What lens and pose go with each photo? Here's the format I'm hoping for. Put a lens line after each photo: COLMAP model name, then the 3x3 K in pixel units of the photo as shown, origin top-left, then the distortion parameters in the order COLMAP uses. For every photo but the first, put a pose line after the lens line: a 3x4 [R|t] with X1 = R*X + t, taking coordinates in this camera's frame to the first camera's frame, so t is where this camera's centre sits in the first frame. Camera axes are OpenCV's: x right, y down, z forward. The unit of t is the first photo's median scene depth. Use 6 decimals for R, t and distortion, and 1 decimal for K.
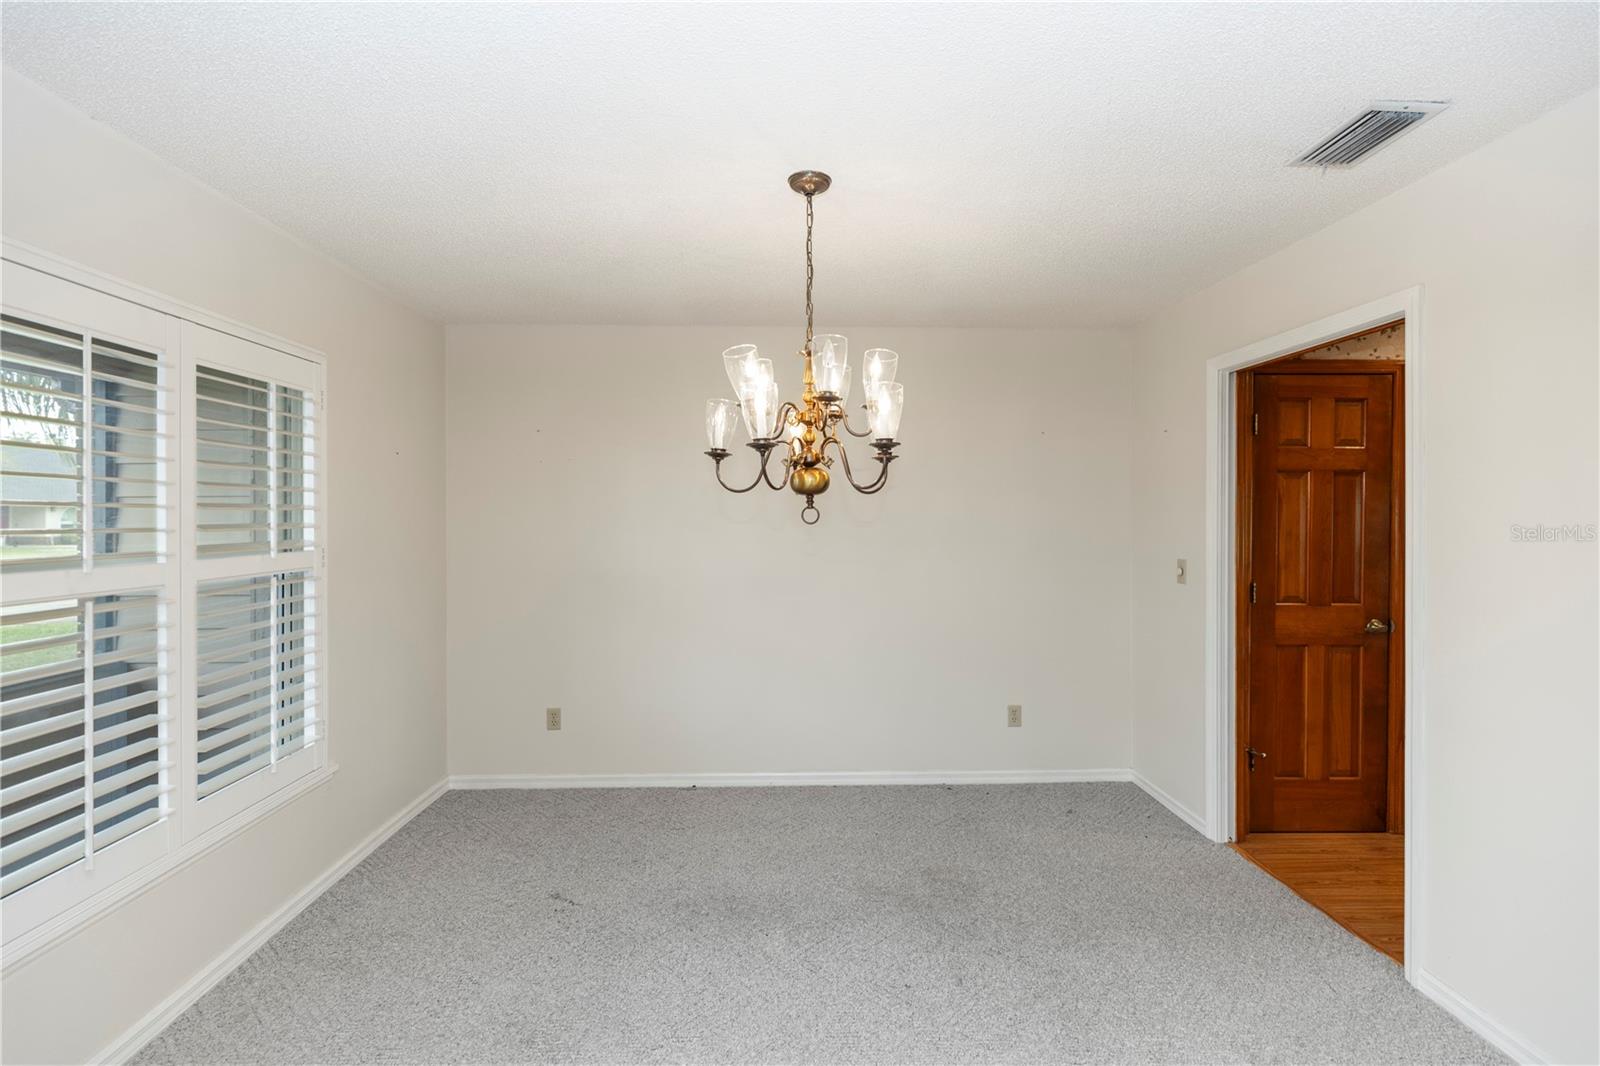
lens RADIAL K [[726.4, 0, 800.5], [0, 726.4, 527.2], [0, 0, 1]] dist [0.000818, -0.000048]
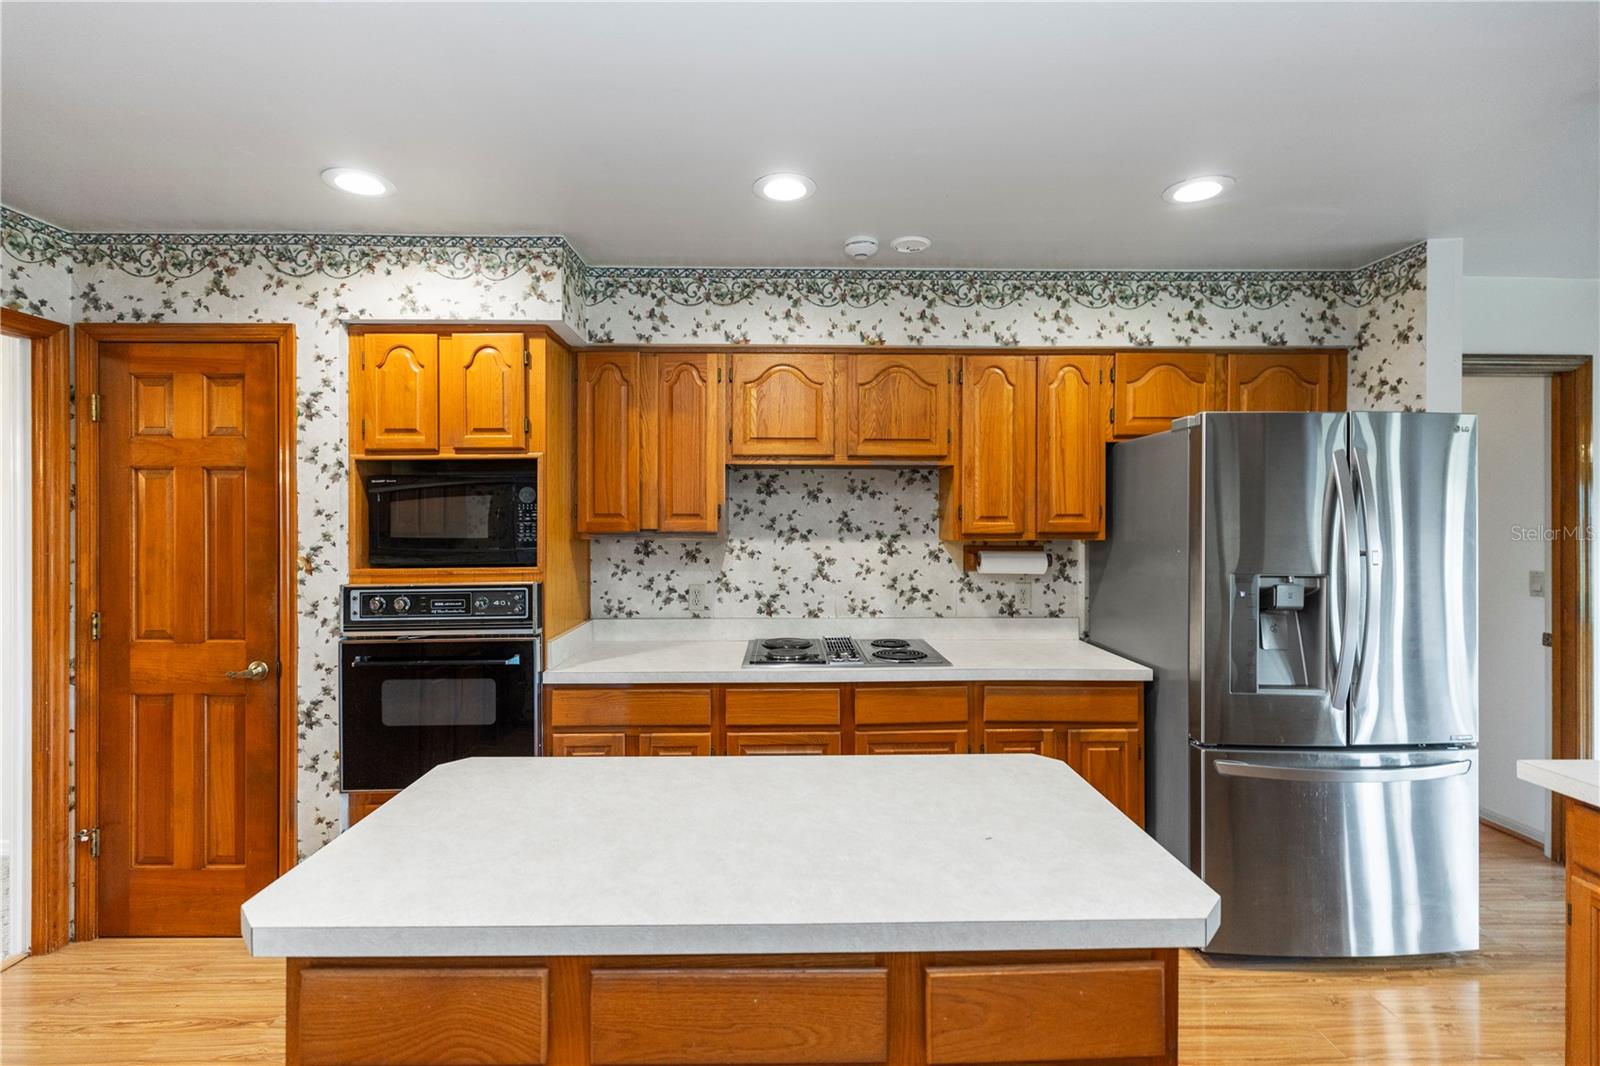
lens RADIAL K [[726.4, 0, 800.0], [0, 726.4, 530.2], [0, 0, 1]] dist [0.000818, -0.000048]
pose [[0.999819, -0.003431, -0.018734, 1.378510], [0.003360, 0.999987, -0.003827, -0.006297], [0.018747, 0.003764, 0.999817, 0.240411]]
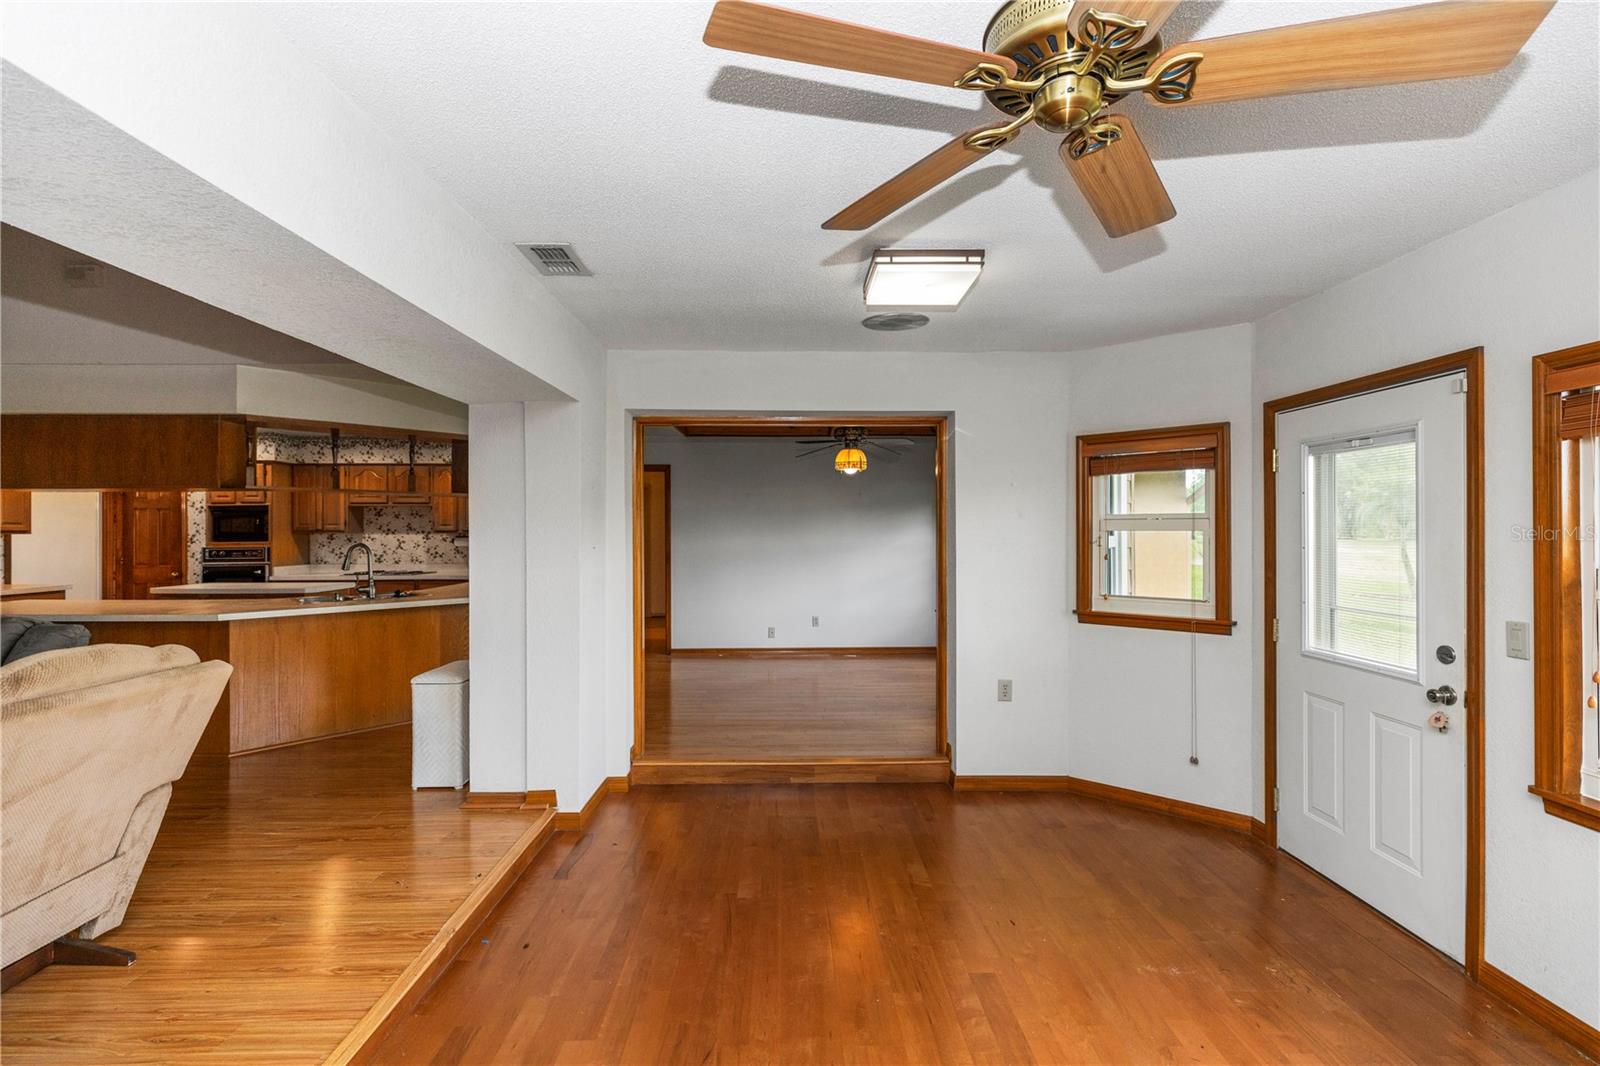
lens RADIAL K [[726.4, 0, 798.3], [0, 726.4, 536.0], [0, 0, 1]] dist [0.000818, -0.000048]
pose [[0.999734, -0.003752, -0.022773, 2.839130], [0.003598, 0.999970, -0.006789, 0.033088], [0.022797, 0.006705, 0.999718, -1.283329]]
